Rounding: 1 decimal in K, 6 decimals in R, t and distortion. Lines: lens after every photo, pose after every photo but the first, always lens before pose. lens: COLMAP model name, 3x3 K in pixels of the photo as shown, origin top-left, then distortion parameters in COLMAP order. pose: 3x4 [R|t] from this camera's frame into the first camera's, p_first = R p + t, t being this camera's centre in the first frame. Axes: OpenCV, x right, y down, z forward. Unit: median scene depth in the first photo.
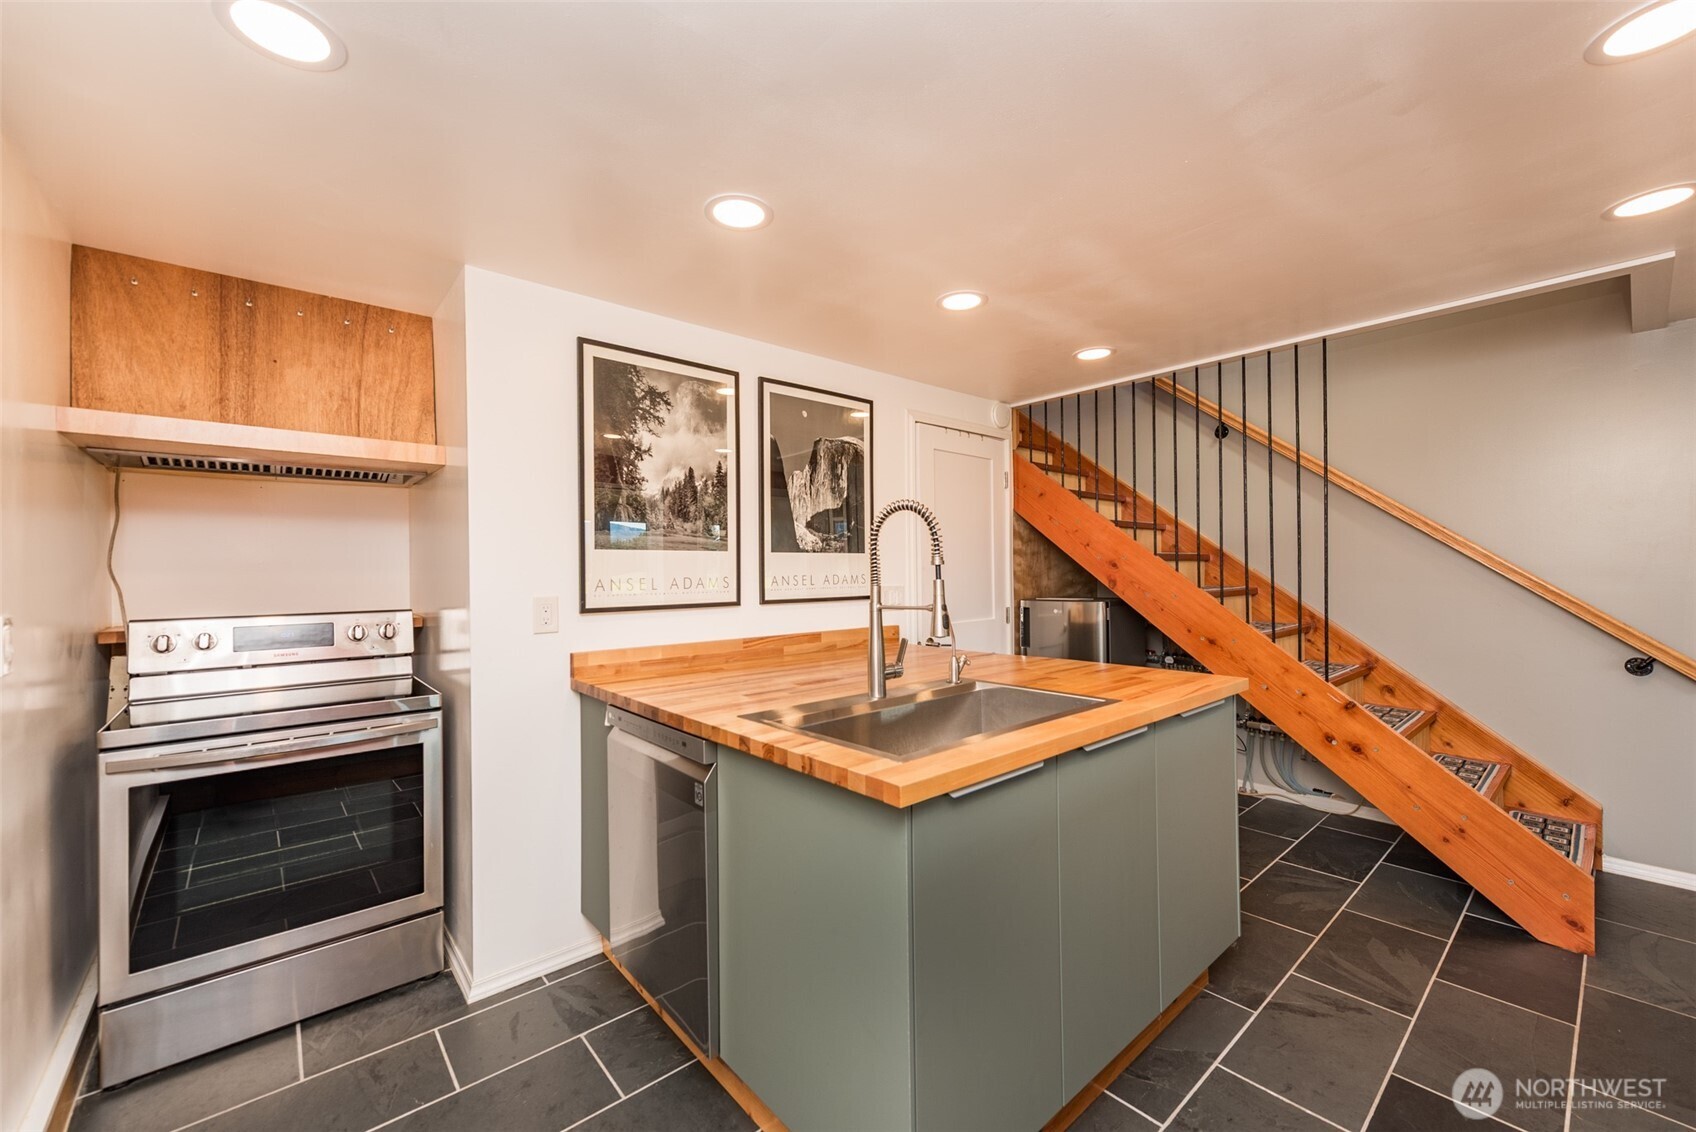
lens RADIAL K [[667.9, 0, 842.1], [0, 667.9, 564.3], [0, 0, 1]] dist [0.002468, -0.000211]
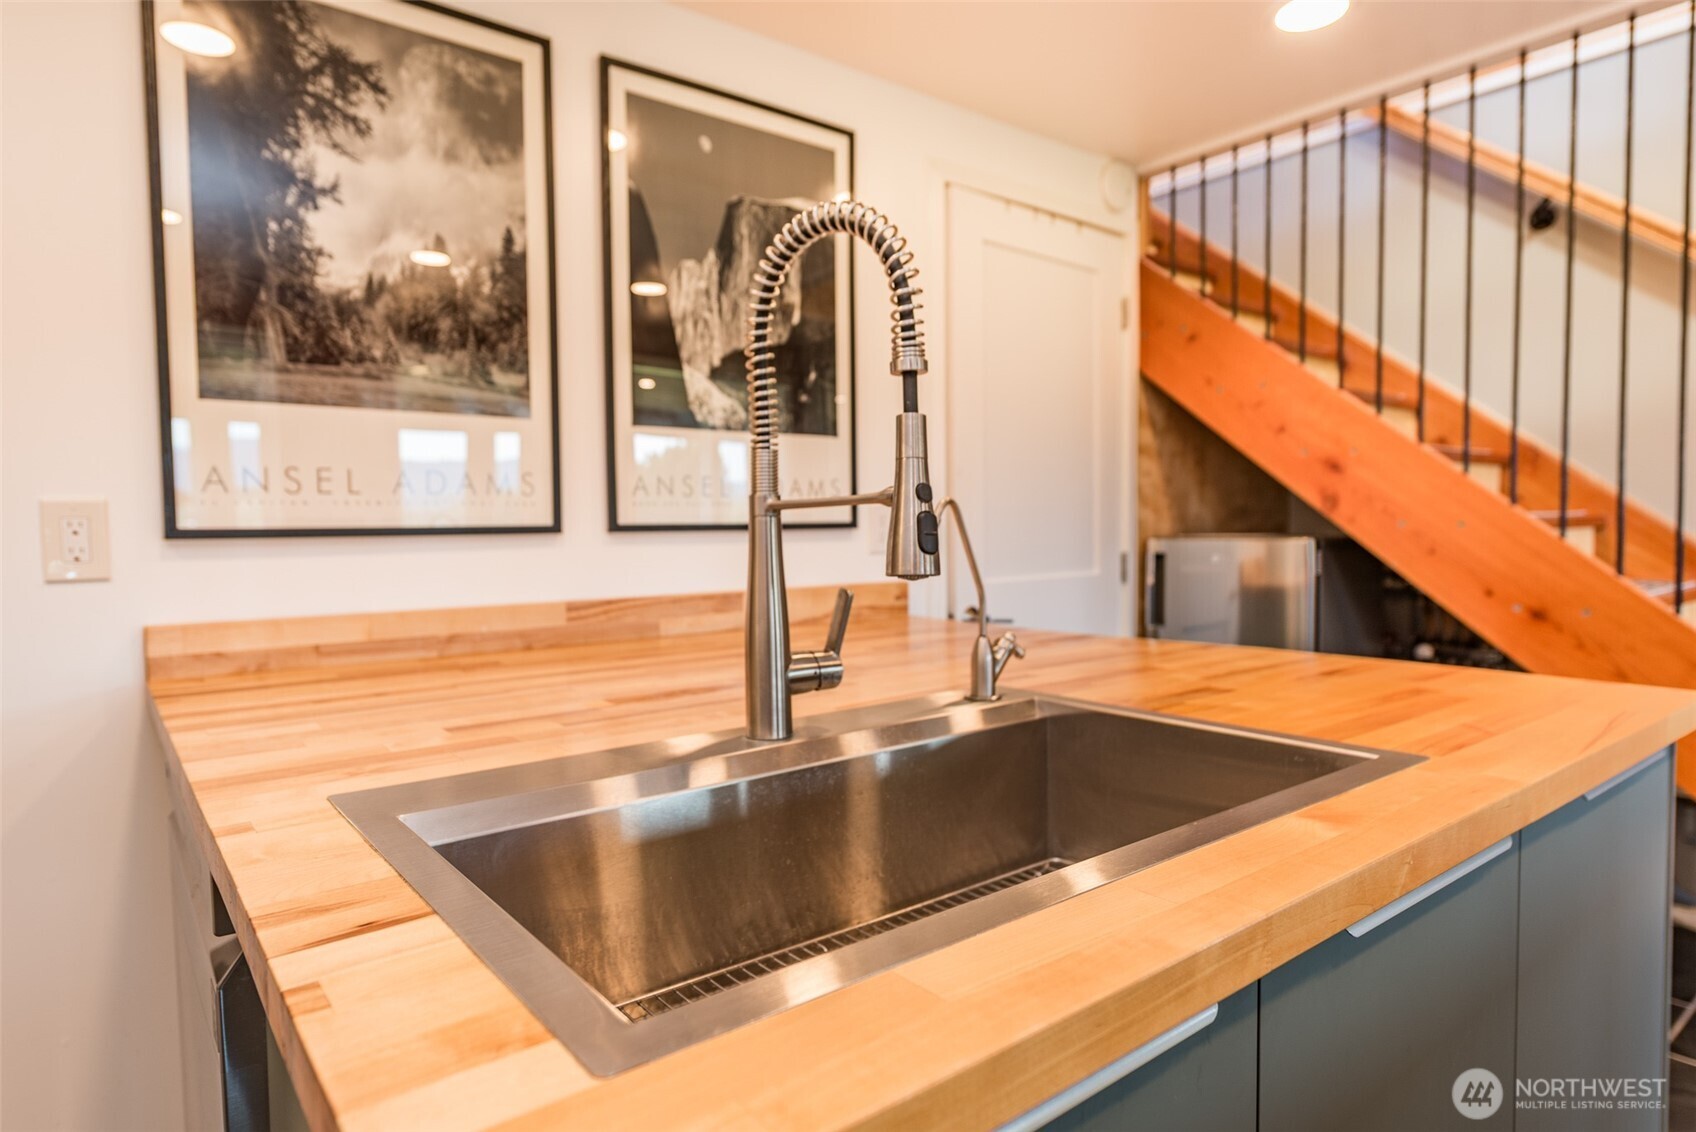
lens RADIAL K [[977.8, 0, 840.6], [0, 977.8, 565.9], [0, 0, 1]] dist [-0.003191, -0.000695]
pose [[0.998985, 0.001713, -0.045013, 0.078375], [0.000827, 0.998410, 0.056363, 0.043765], [0.045038, -0.056343, 0.997395, 0.289751]]
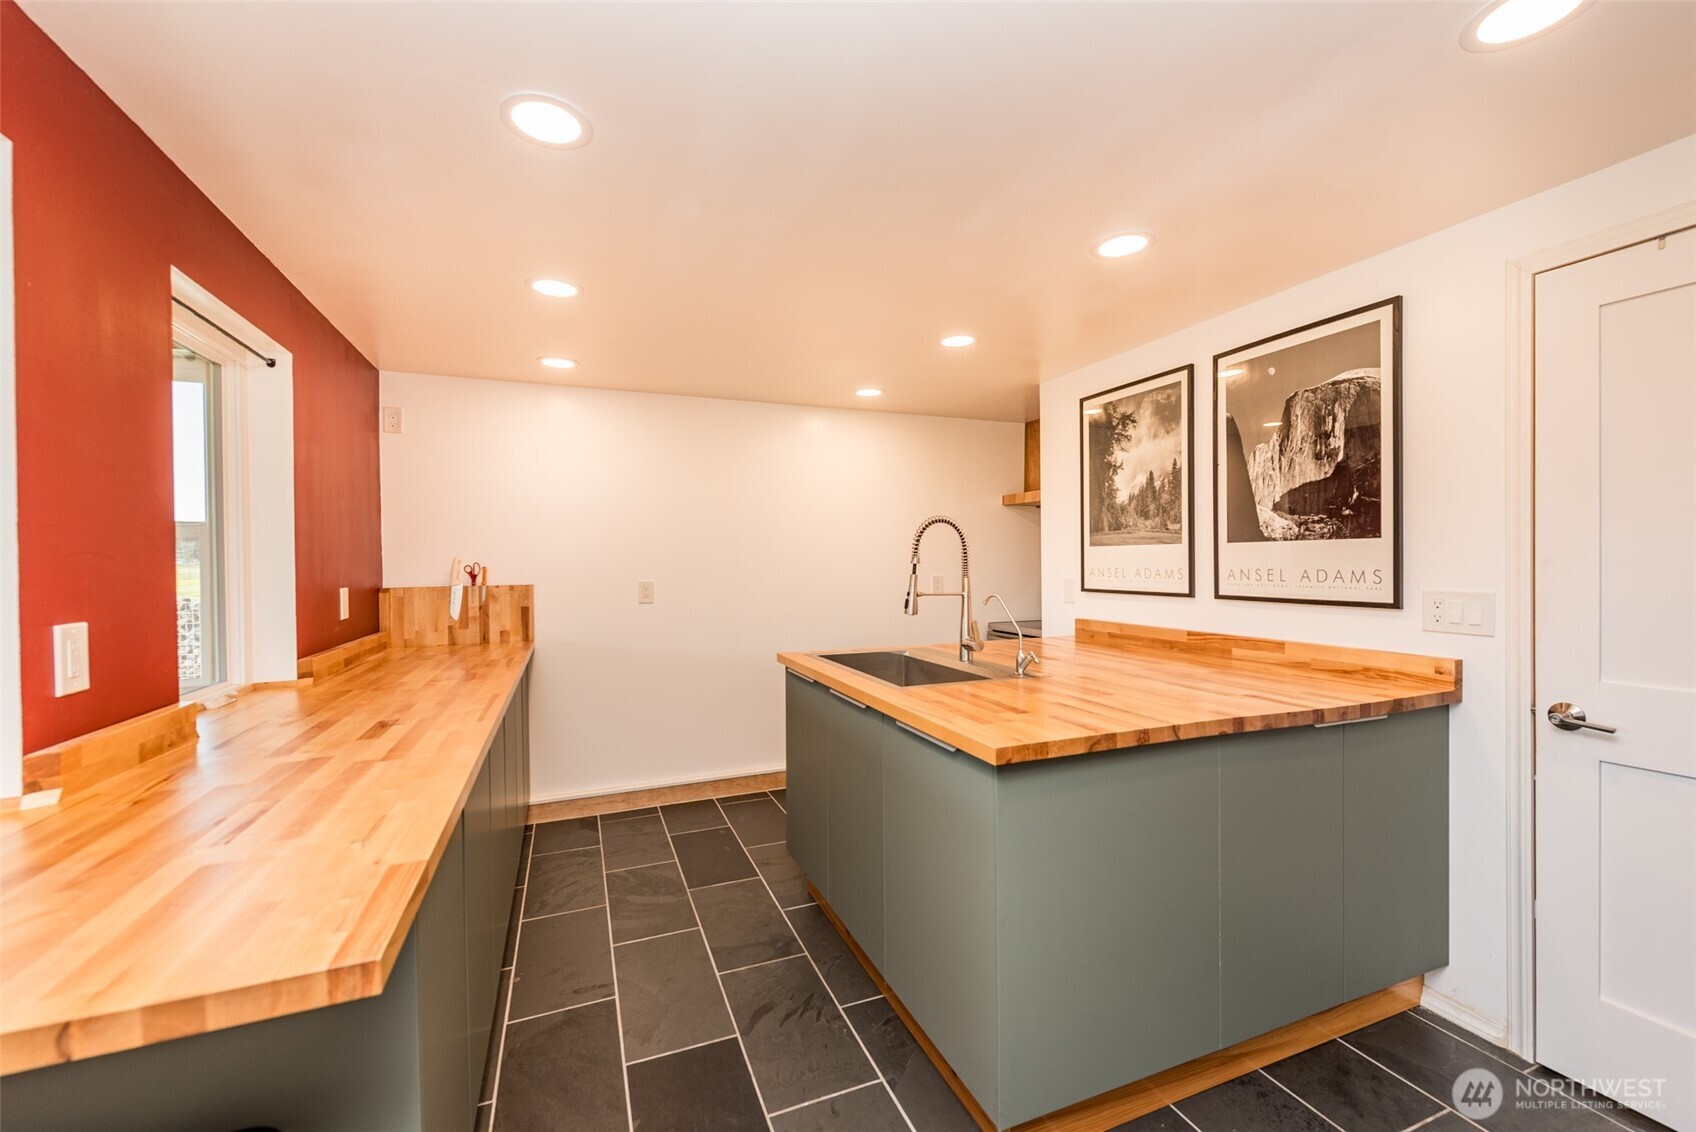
lens RADIAL K [[705.9, 0, 846.2], [0, 705.9, 562.6], [0, 0, 1]] dist [0.000488, -0.000043]
pose [[-0.334649, 0.015328, -0.942218, 0.977314], [0.021006, 0.999741, 0.008802, -0.010468], [0.942109, -0.016847, -0.334884, 0.832985]]
